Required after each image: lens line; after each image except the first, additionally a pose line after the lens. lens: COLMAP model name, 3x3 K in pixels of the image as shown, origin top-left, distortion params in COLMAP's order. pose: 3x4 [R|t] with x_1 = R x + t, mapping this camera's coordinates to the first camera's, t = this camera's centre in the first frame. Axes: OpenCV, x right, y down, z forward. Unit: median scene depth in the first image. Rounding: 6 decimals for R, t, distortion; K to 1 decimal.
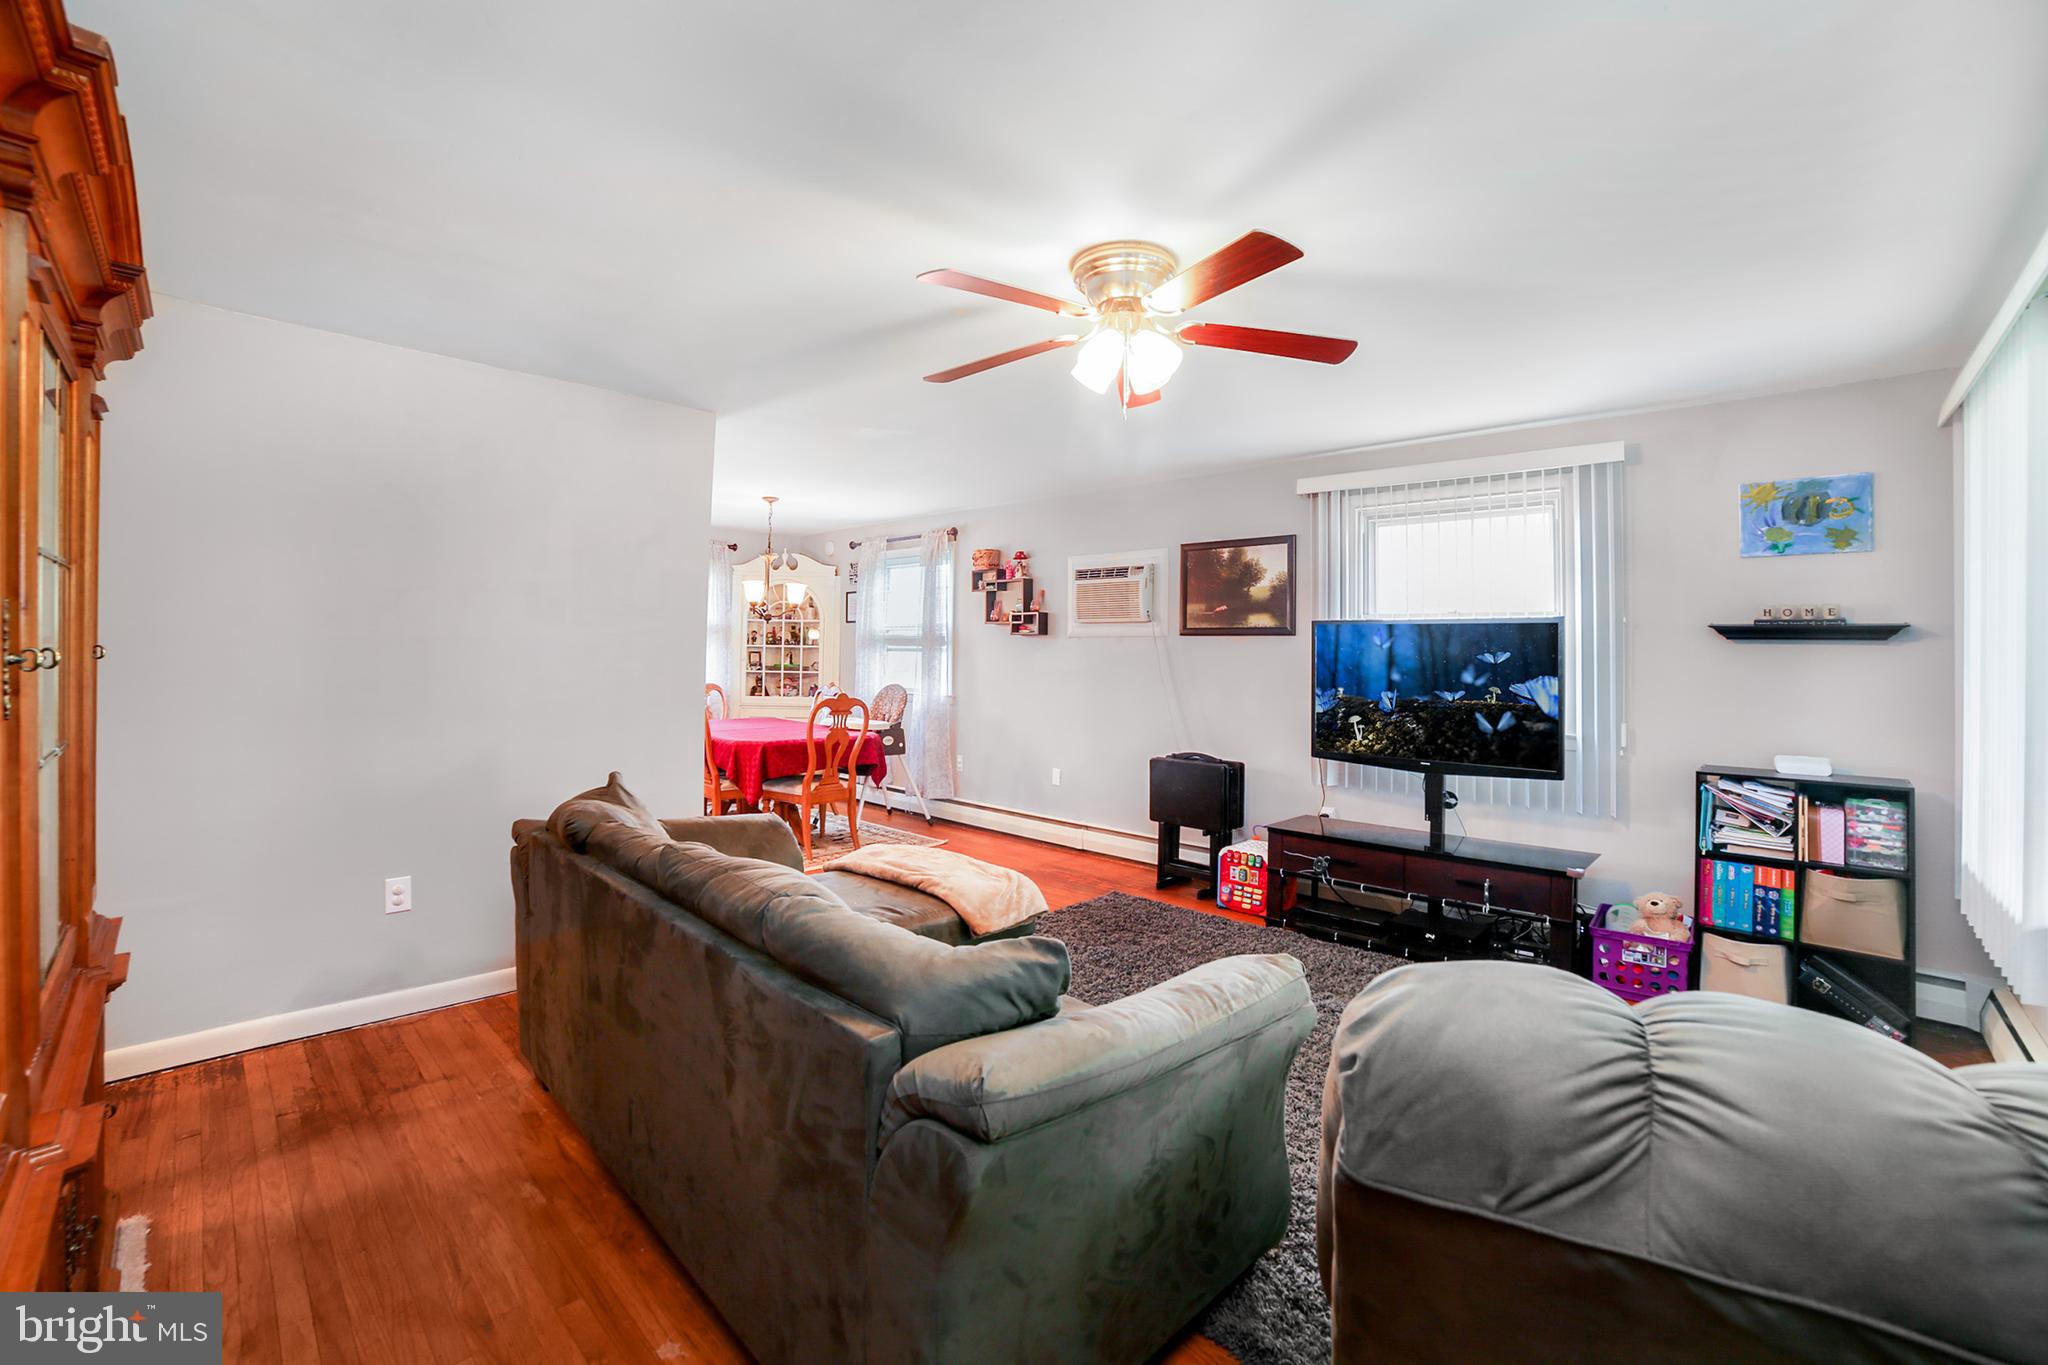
lens RADIAL K [[892.5, 0, 1023.8], [0, 892.5, 640.0], [0, 0, 1]] dist [-0.101035, 0.042081]
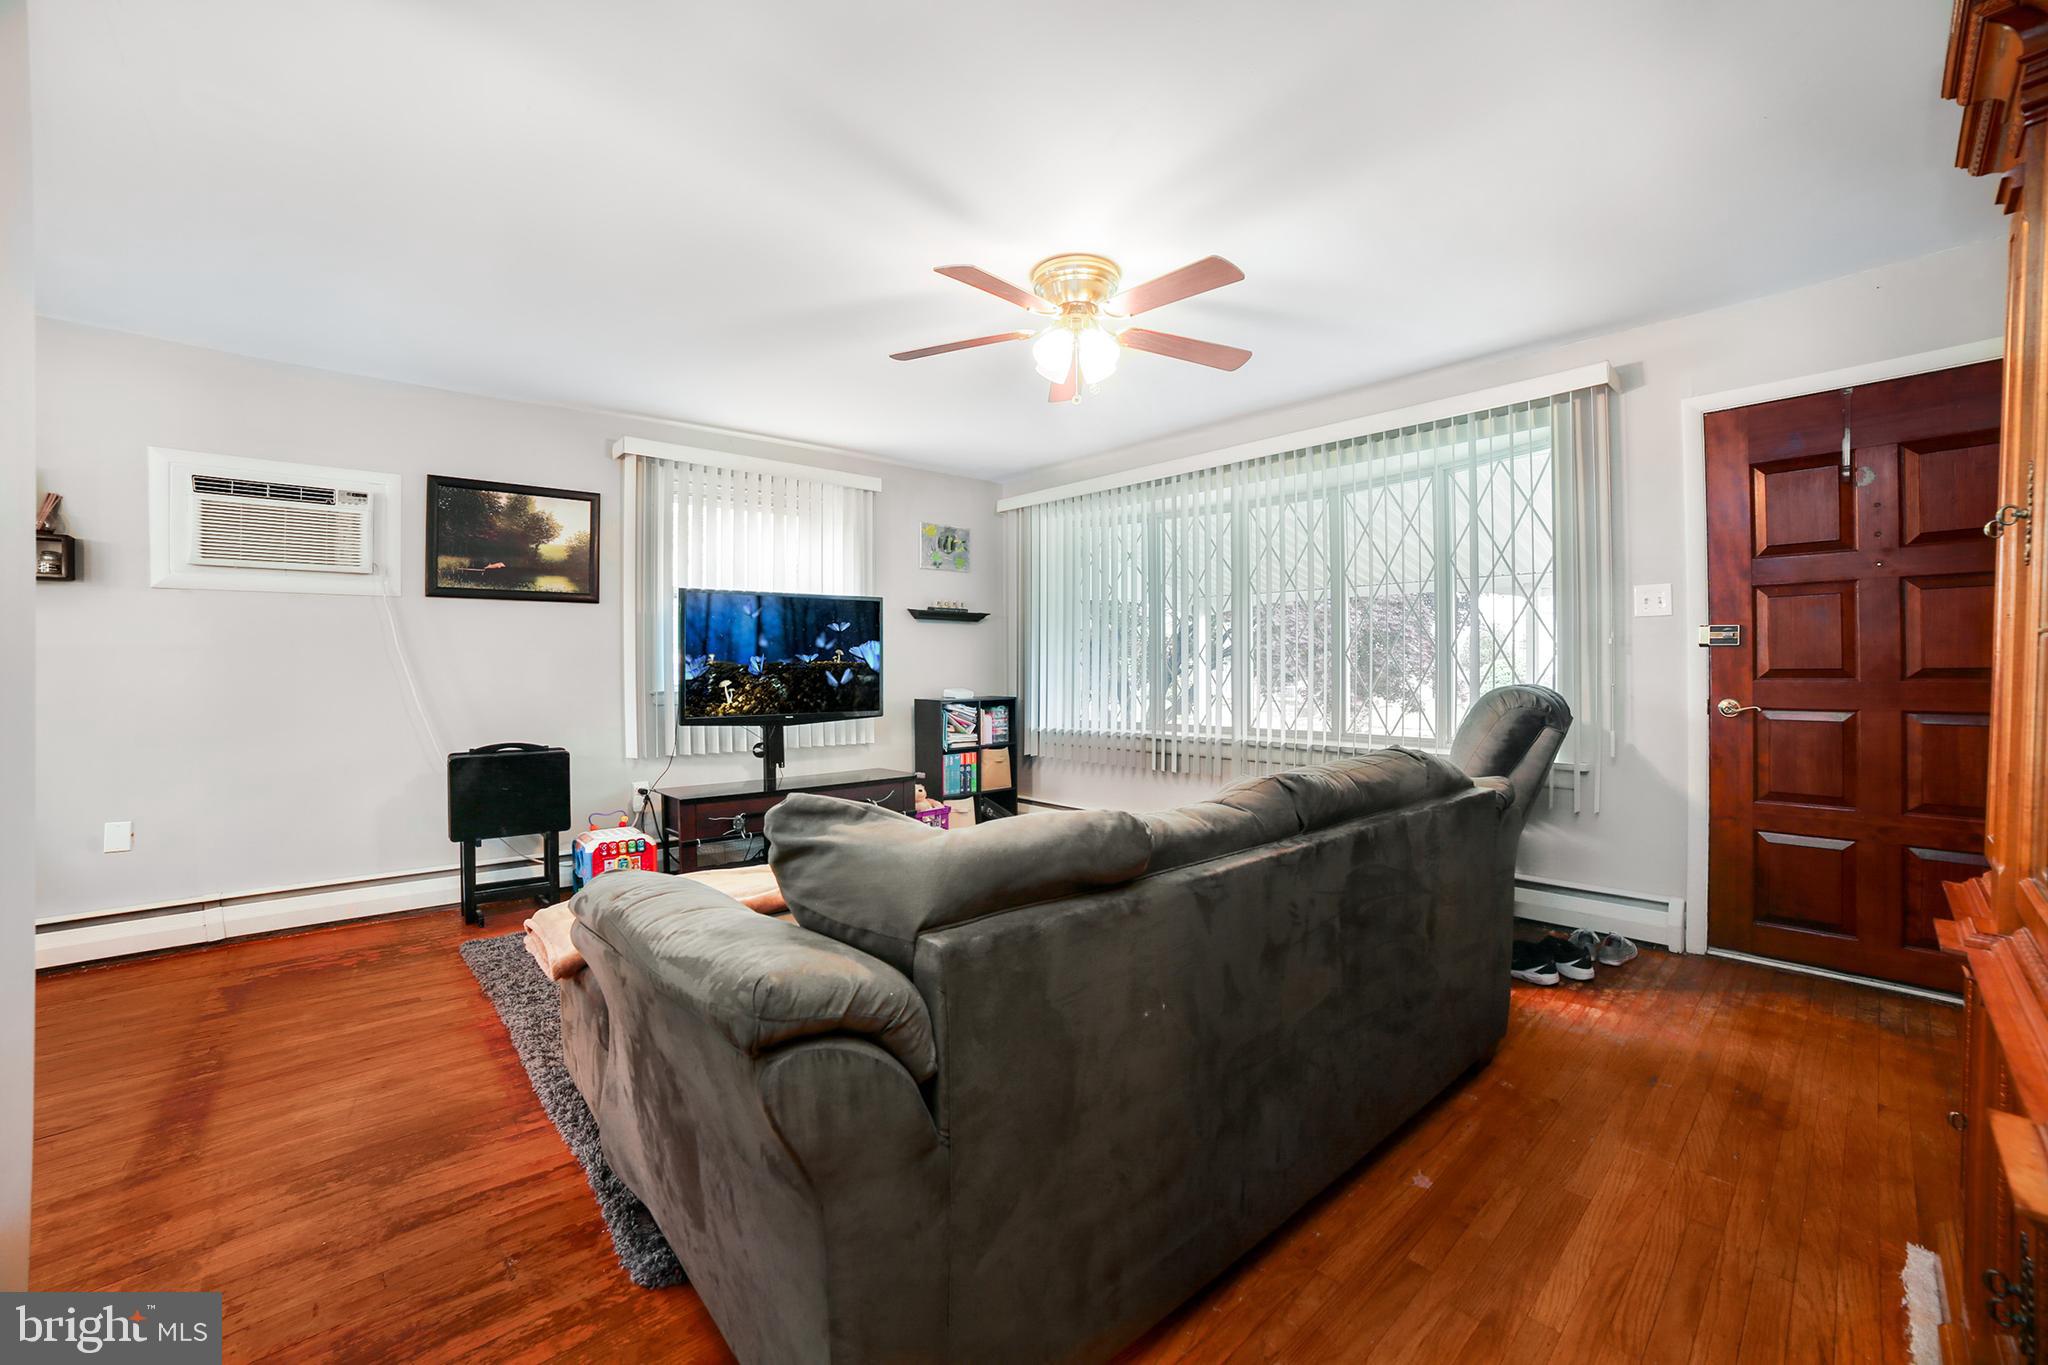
lens RADIAL K [[834.9, 0, 1026.5], [0, 834.9, 674.9], [0, 0, 1]] dist [-0.095433, 0.032852]
pose [[0.074350, -0.022648, 0.996975, -0.566352], [-0.005088, 0.999720, 0.023089, 0.053075], [-0.997219, -0.006789, 0.074214, 0.549459]]
